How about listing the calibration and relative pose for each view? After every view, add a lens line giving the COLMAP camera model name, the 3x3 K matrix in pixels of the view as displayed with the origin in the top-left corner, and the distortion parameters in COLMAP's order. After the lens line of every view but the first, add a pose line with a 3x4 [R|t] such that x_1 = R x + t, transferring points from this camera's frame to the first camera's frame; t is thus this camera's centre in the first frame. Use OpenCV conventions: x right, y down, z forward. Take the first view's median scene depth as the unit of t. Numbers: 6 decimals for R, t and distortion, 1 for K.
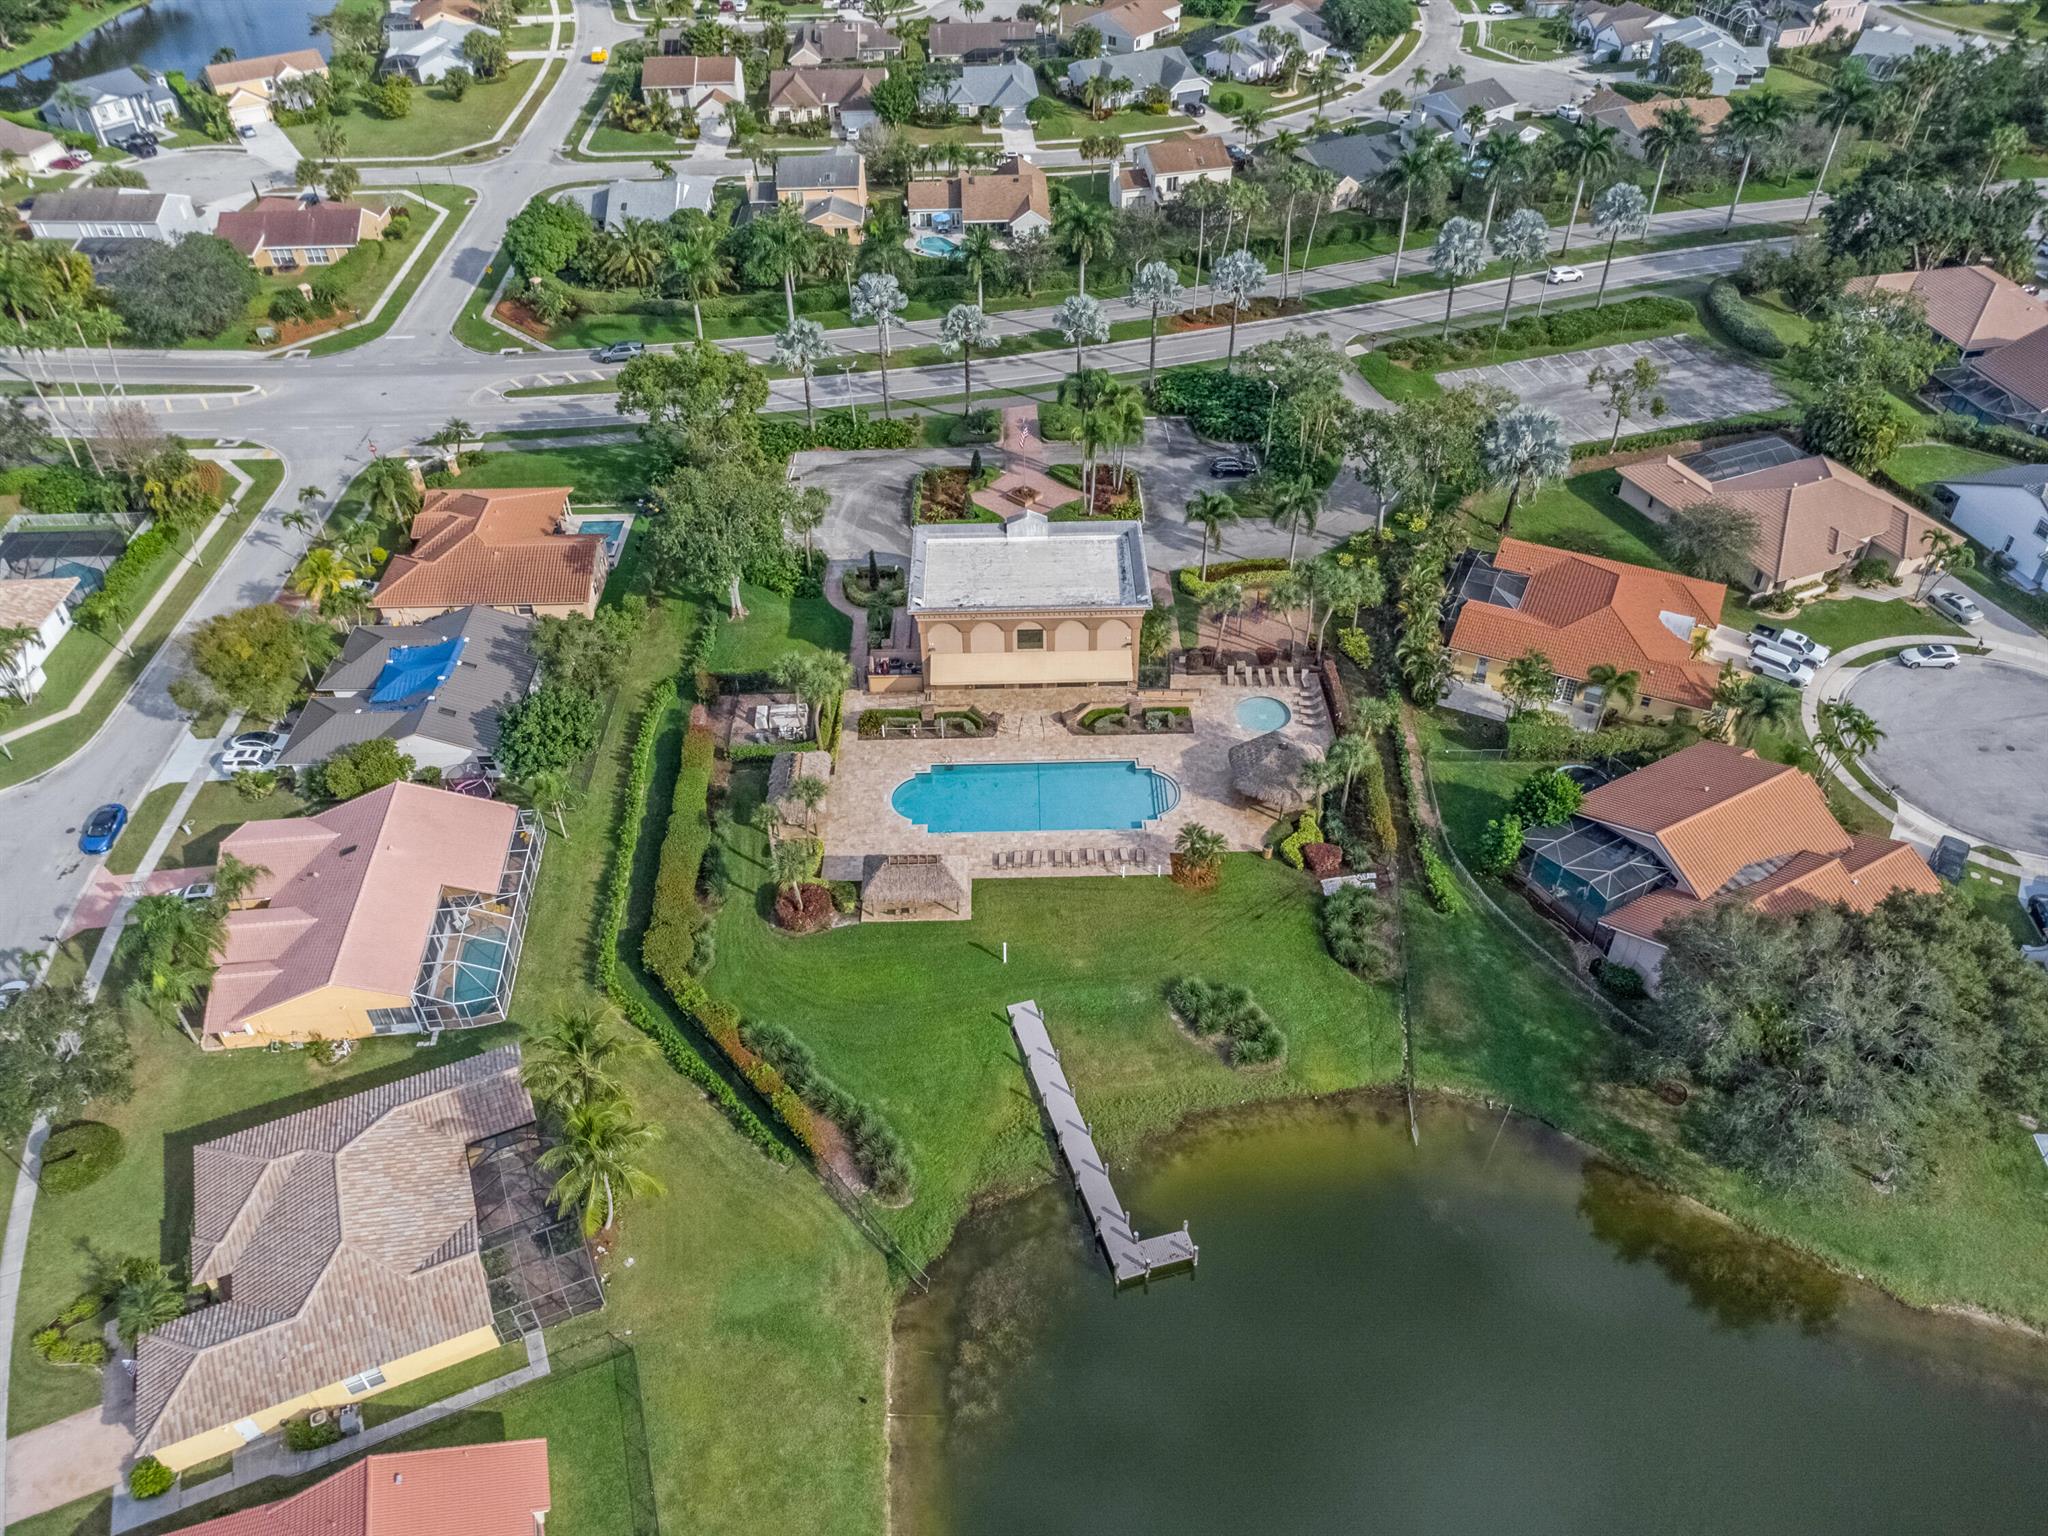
lens RADIAL K [[1490.0, 0, 1029.8], [0, 1490.0, 768.4], [0, 0, 1]] dist [0.003778, 0.001348]
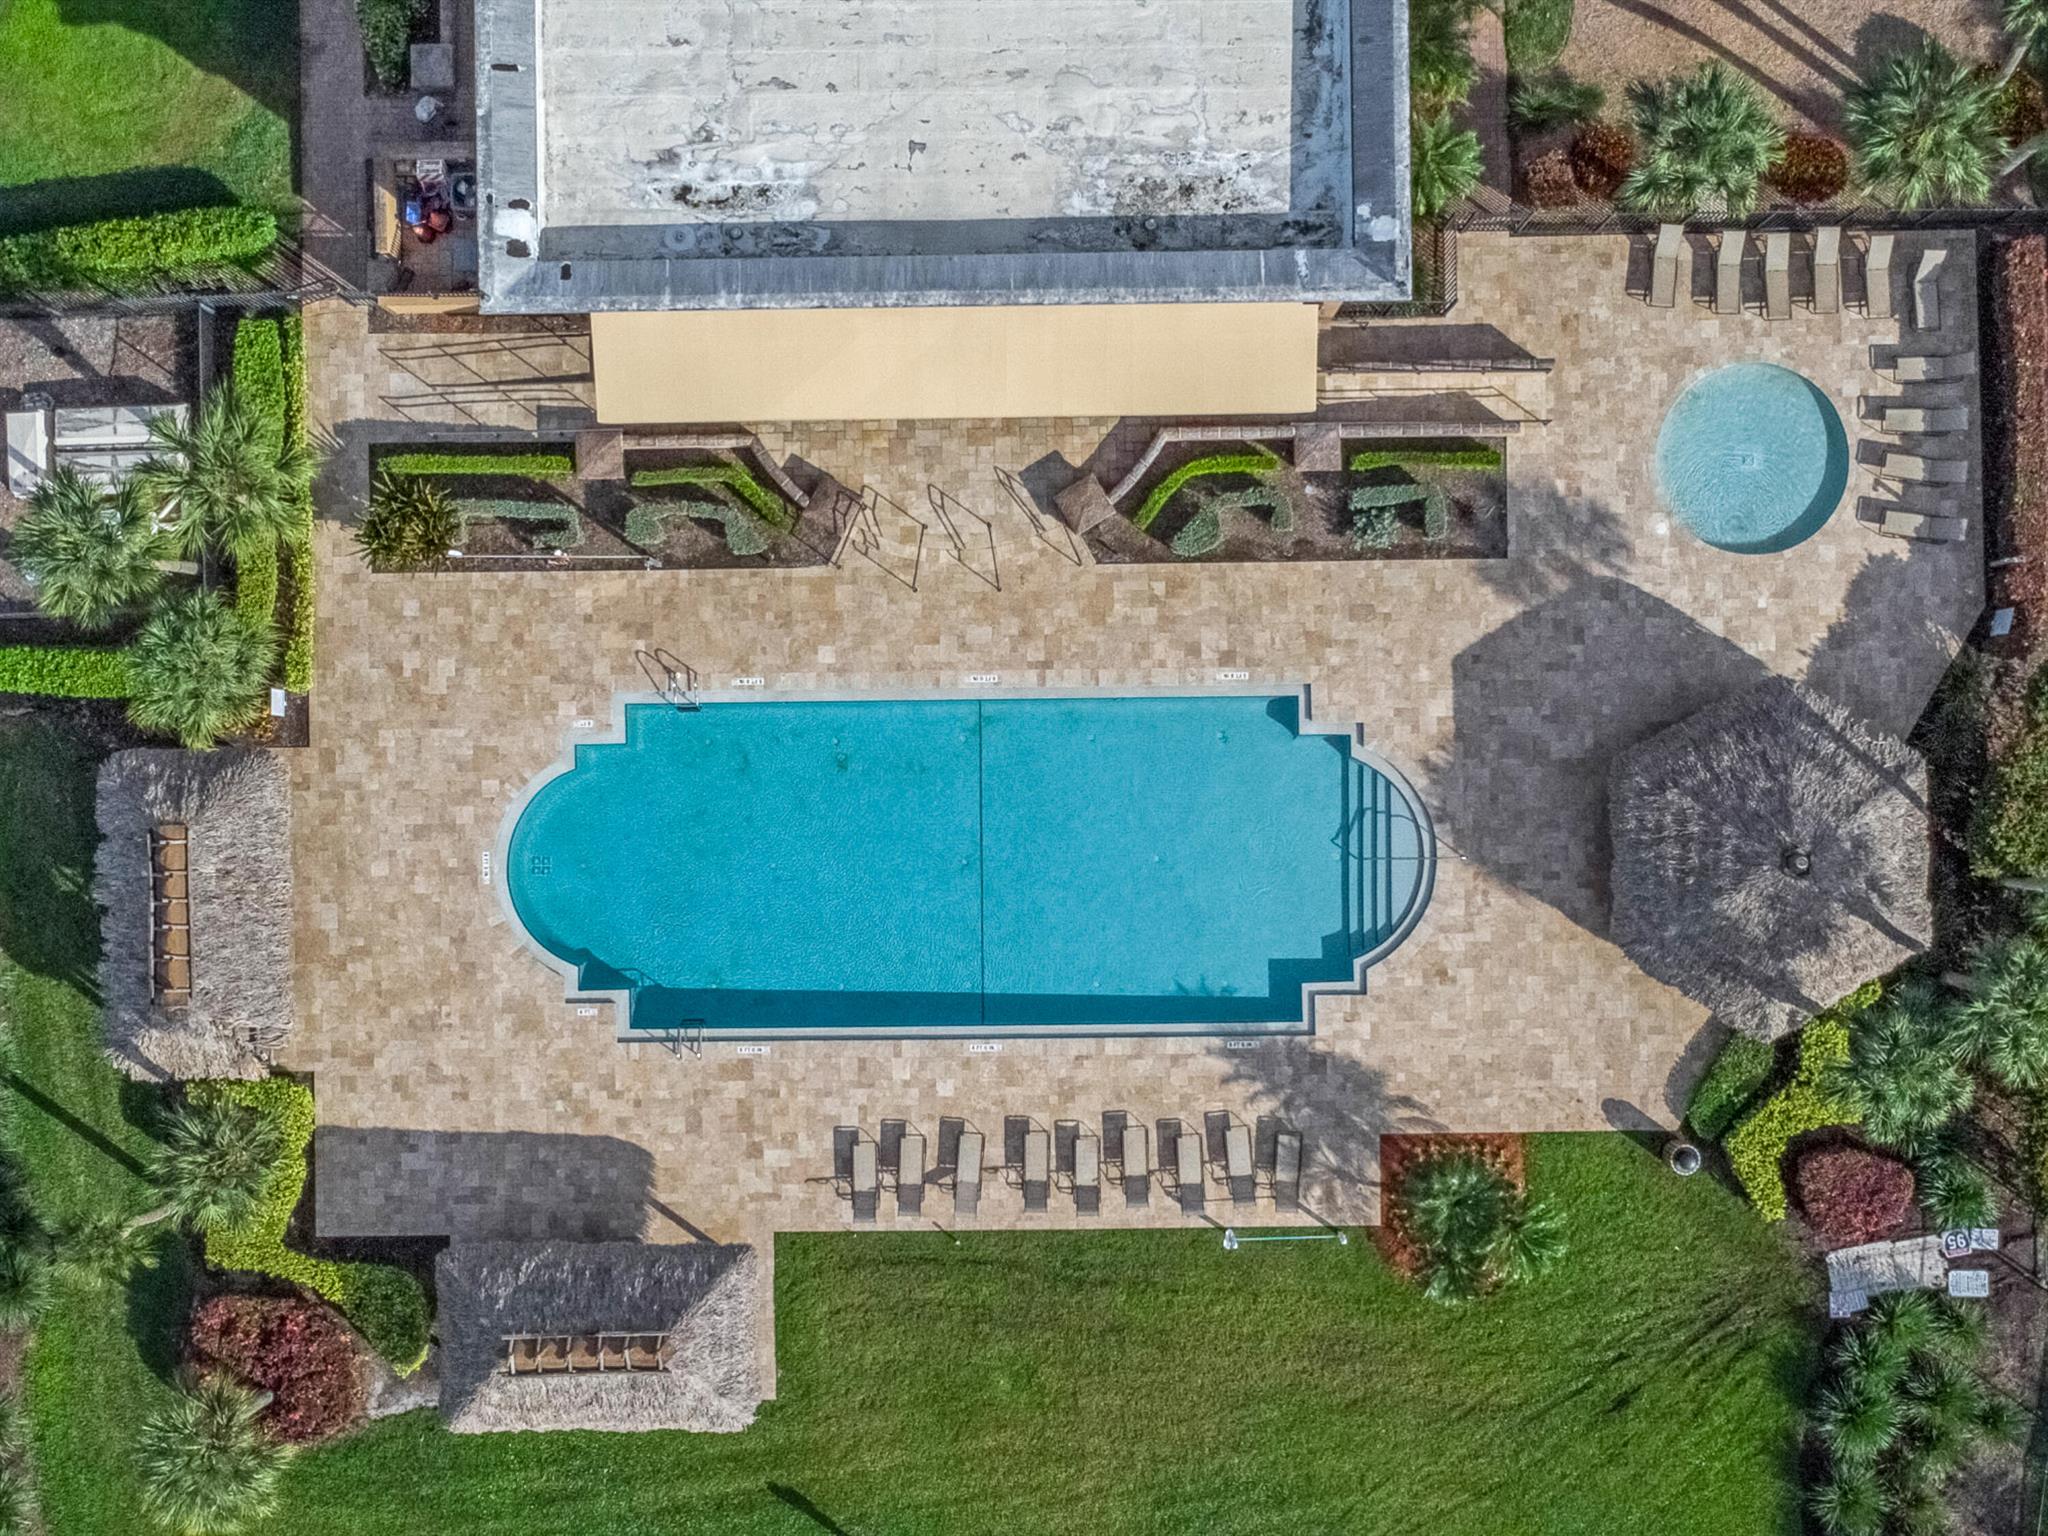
lens RADIAL K [[1490.0, 0, 1029.8], [0, 1490.0, 768.4], [0, 0, 1]] dist [0.003778, 0.001348]
pose [[0.999963, 0.006068, 0.006141, 0.014246], [-0.008615, 0.655396, 0.755236, -0.223467], [0.000558, -0.755261, 0.655424, 0.789203]]
